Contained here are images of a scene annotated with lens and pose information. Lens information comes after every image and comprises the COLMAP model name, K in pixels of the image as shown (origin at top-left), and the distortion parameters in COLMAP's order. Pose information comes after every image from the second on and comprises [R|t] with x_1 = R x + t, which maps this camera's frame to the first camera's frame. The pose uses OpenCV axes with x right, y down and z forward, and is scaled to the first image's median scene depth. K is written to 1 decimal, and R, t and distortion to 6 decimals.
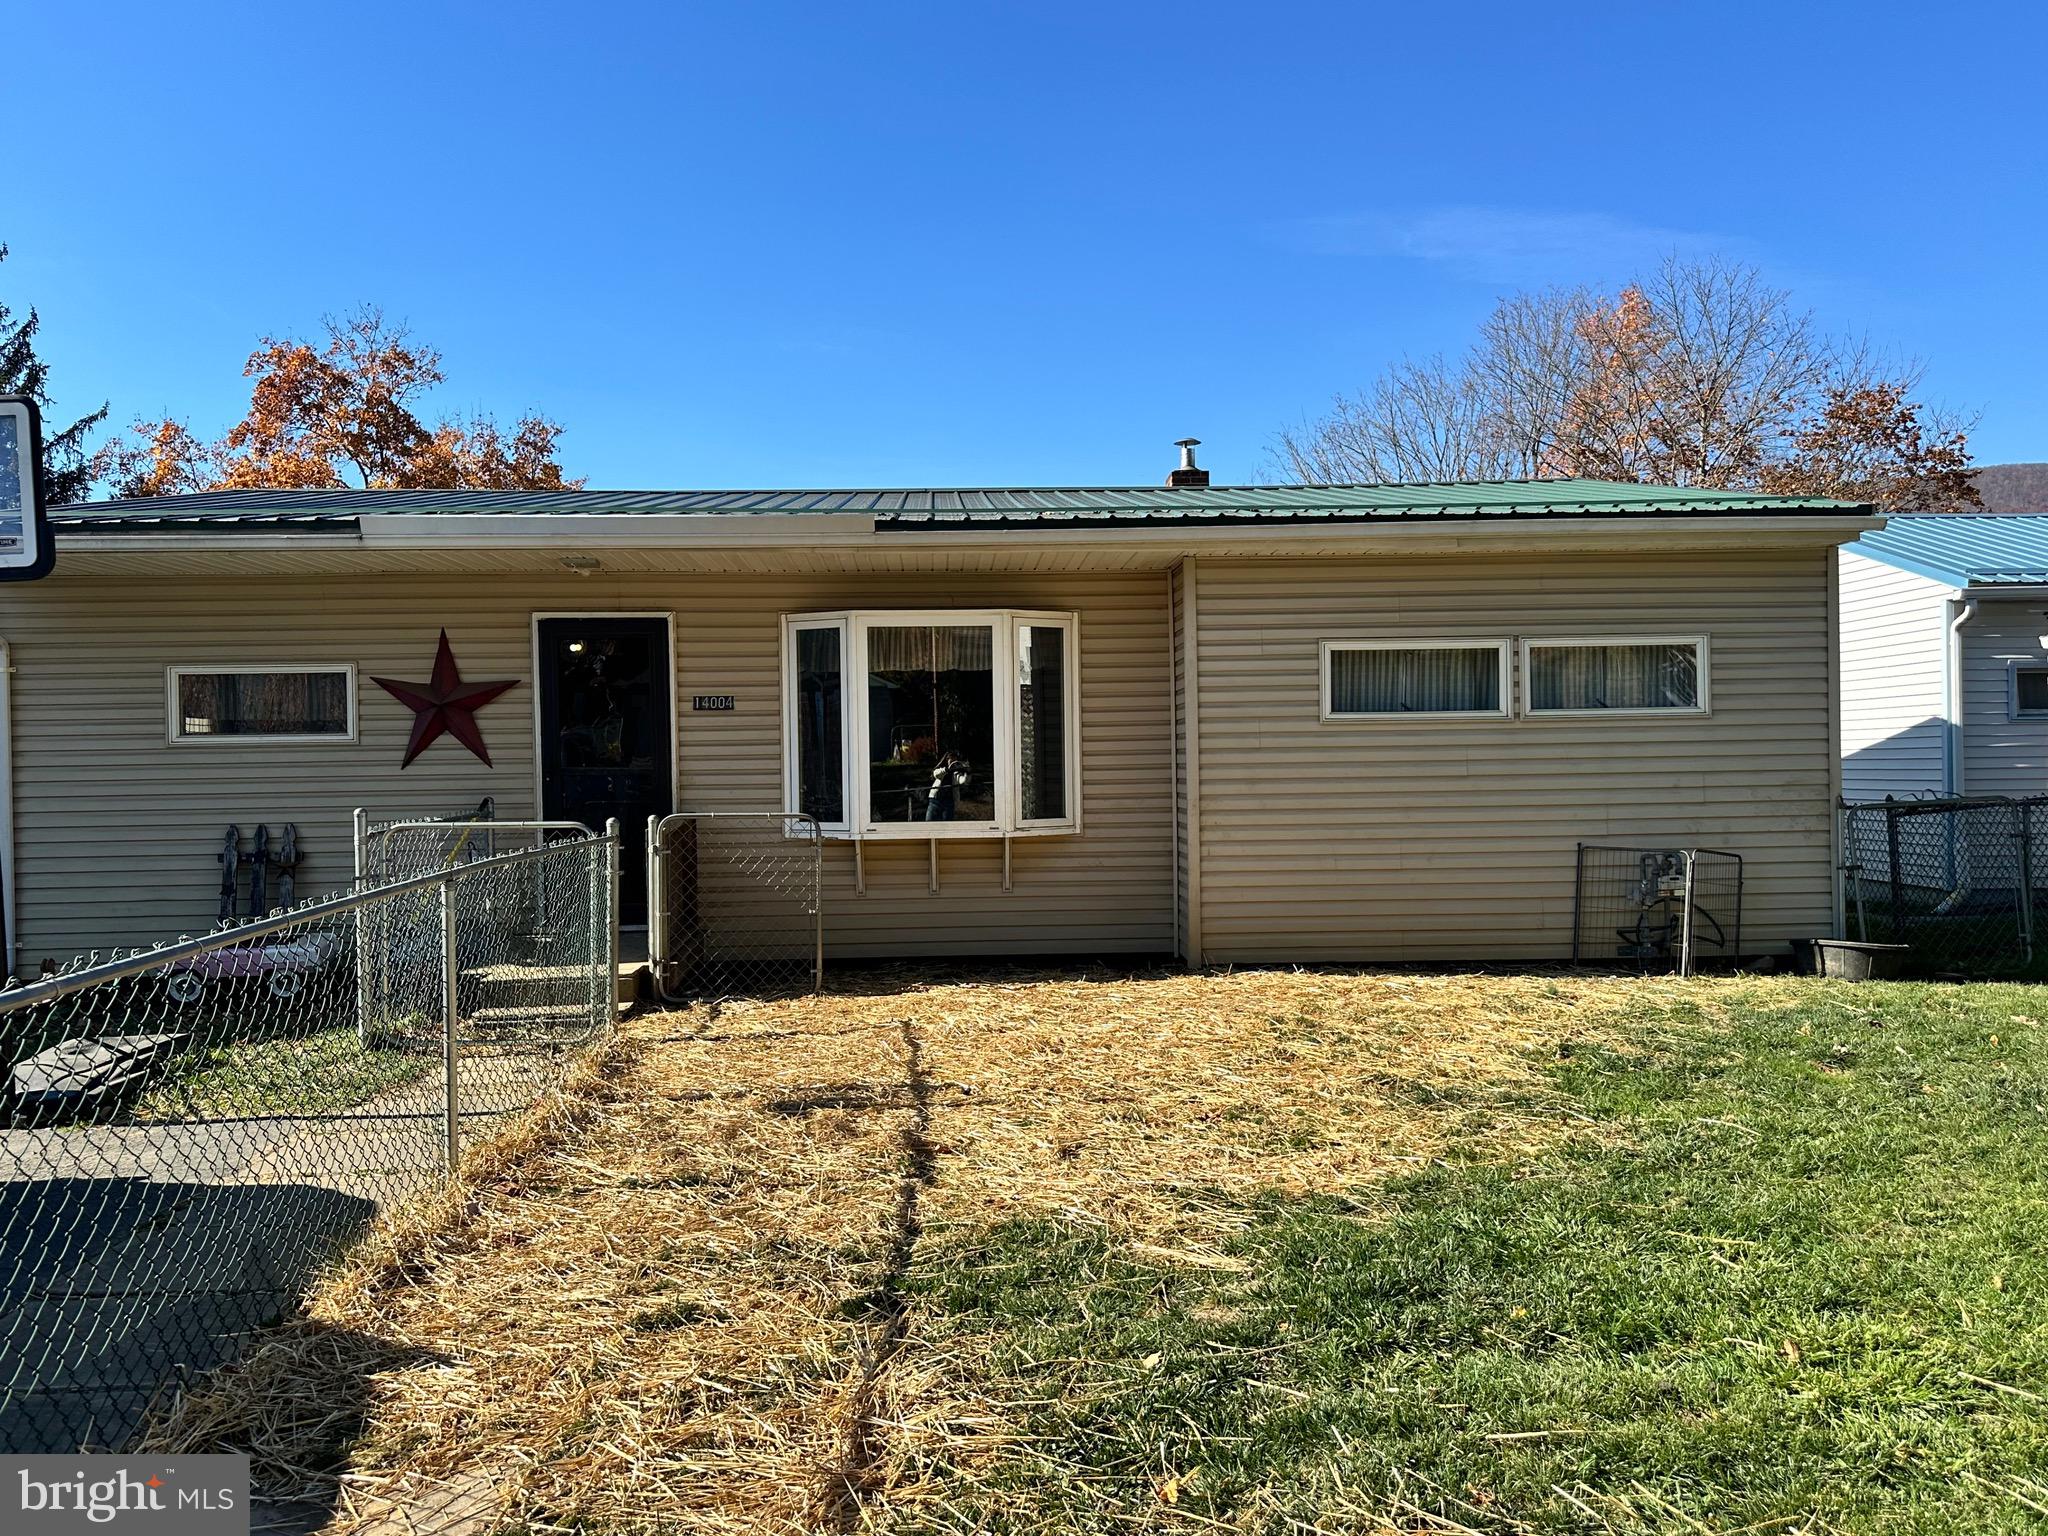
lens RADIAL K [[1530.8, 0, 1025.5], [0, 1530.8, 777.9], [0, 0, 1]] dist [0.159717, -0.303650]
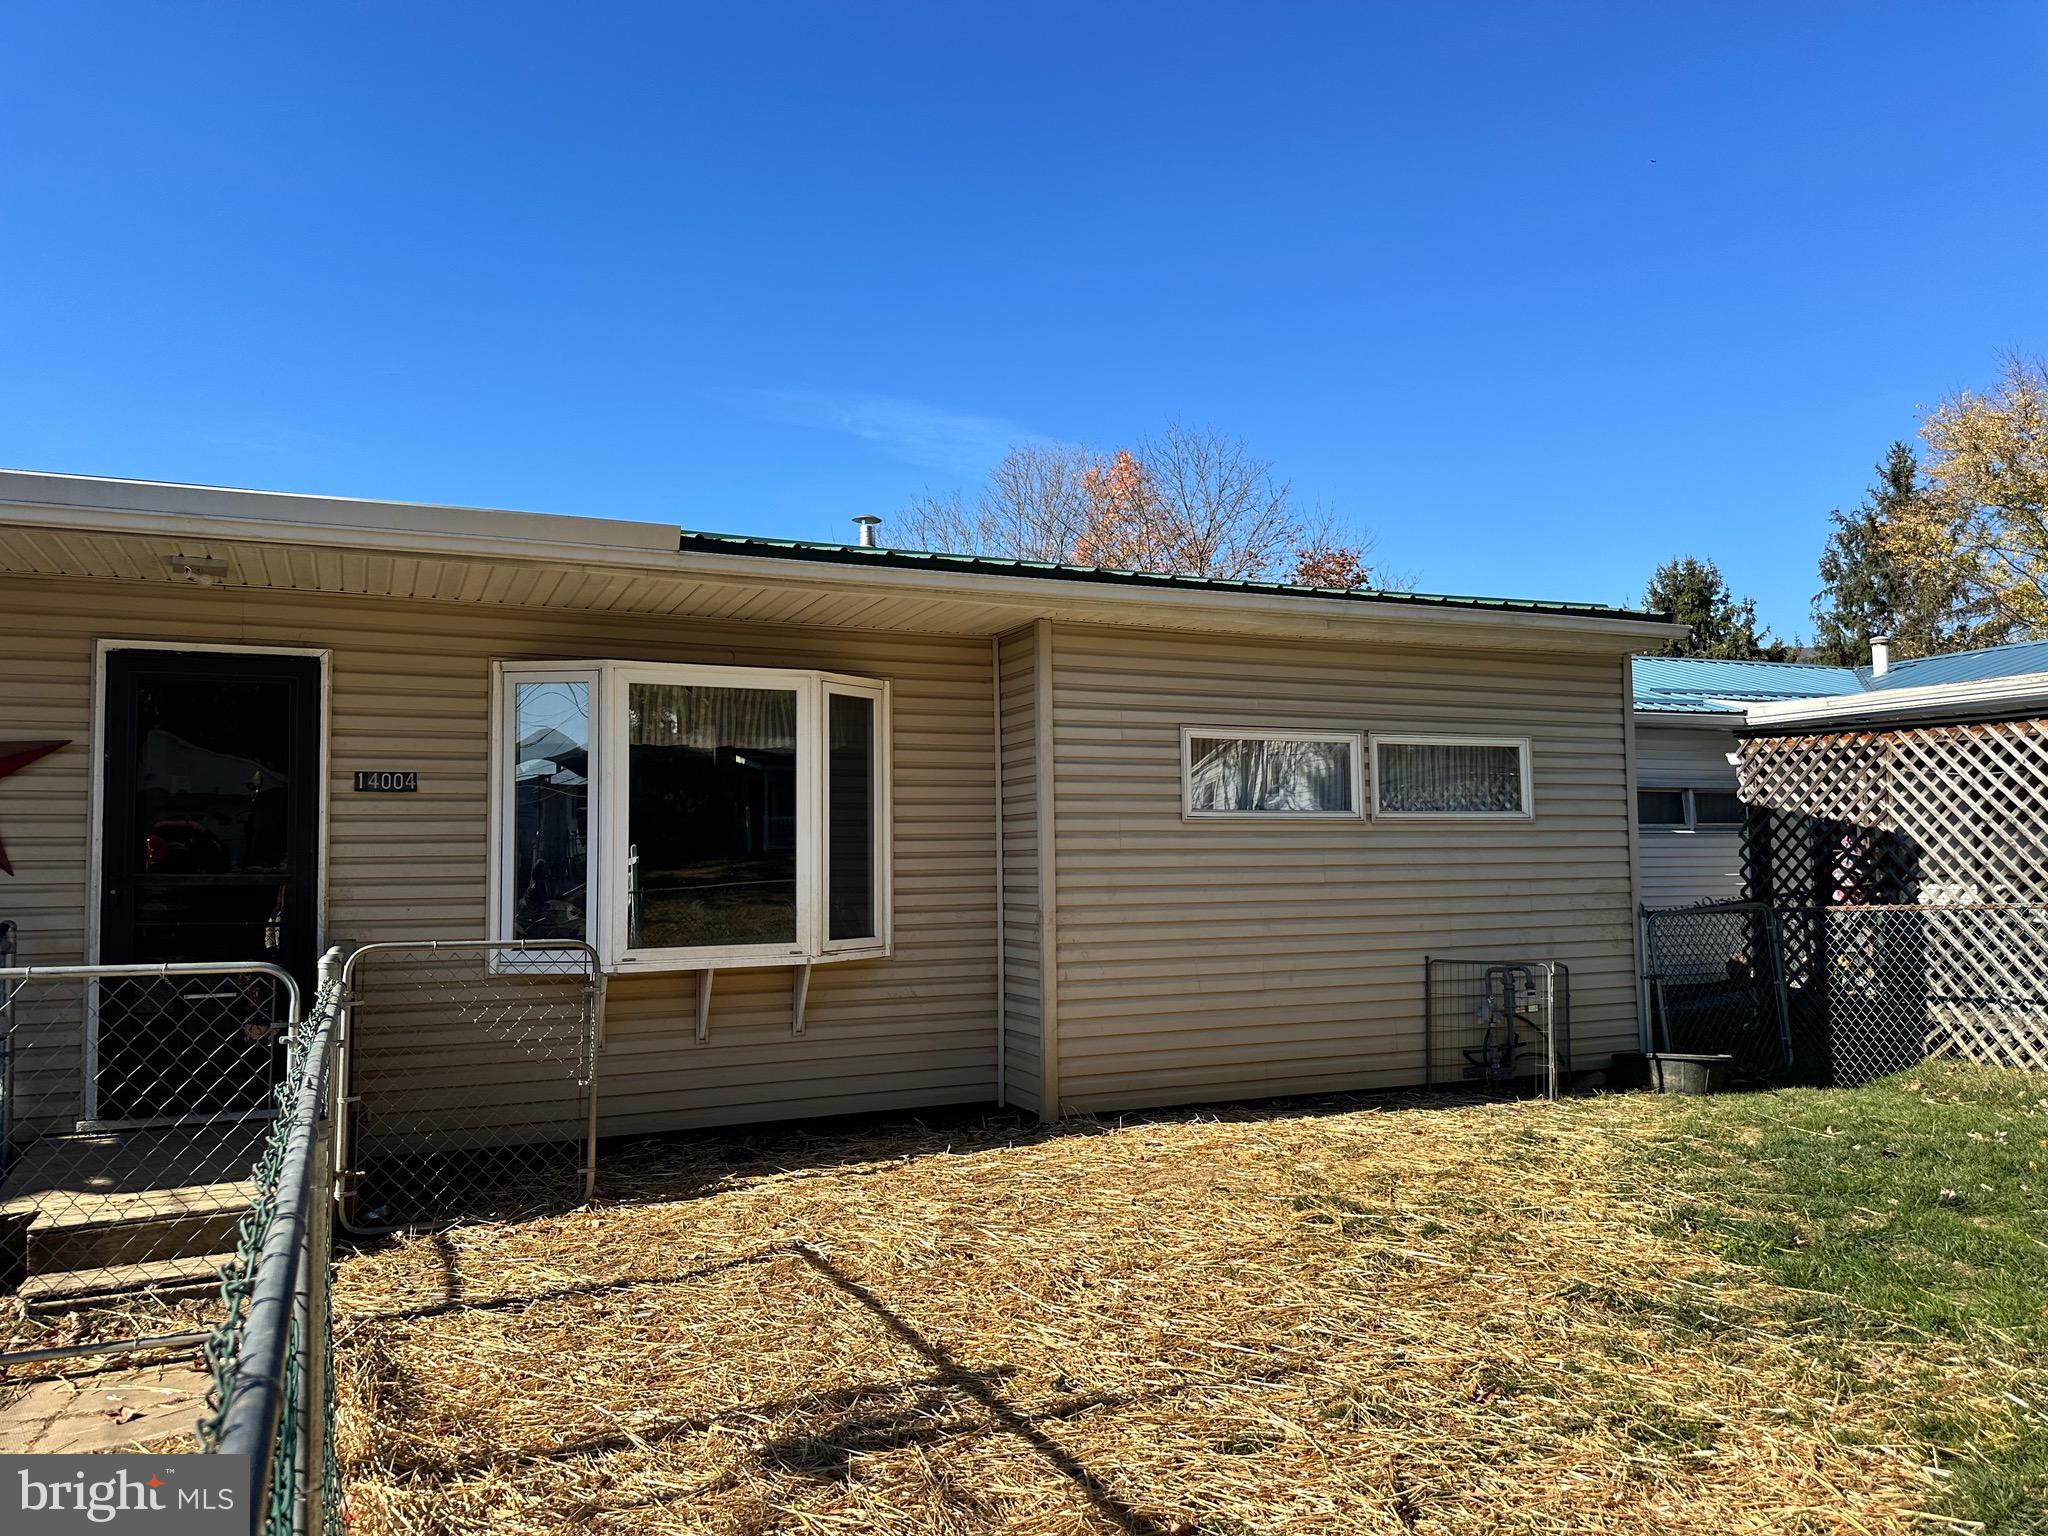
lens RADIAL K [[1431.8, 0, 1038.8], [0, 1431.8, 775.9], [0, 0, 1]] dist [0.124550, -0.193063]
pose [[0.925036, 0.026529, 0.378953, -0.183046], [0.003204, 0.996978, -0.077616, 0.000947], [-0.379867, 0.073012, 0.922155, 0.283271]]
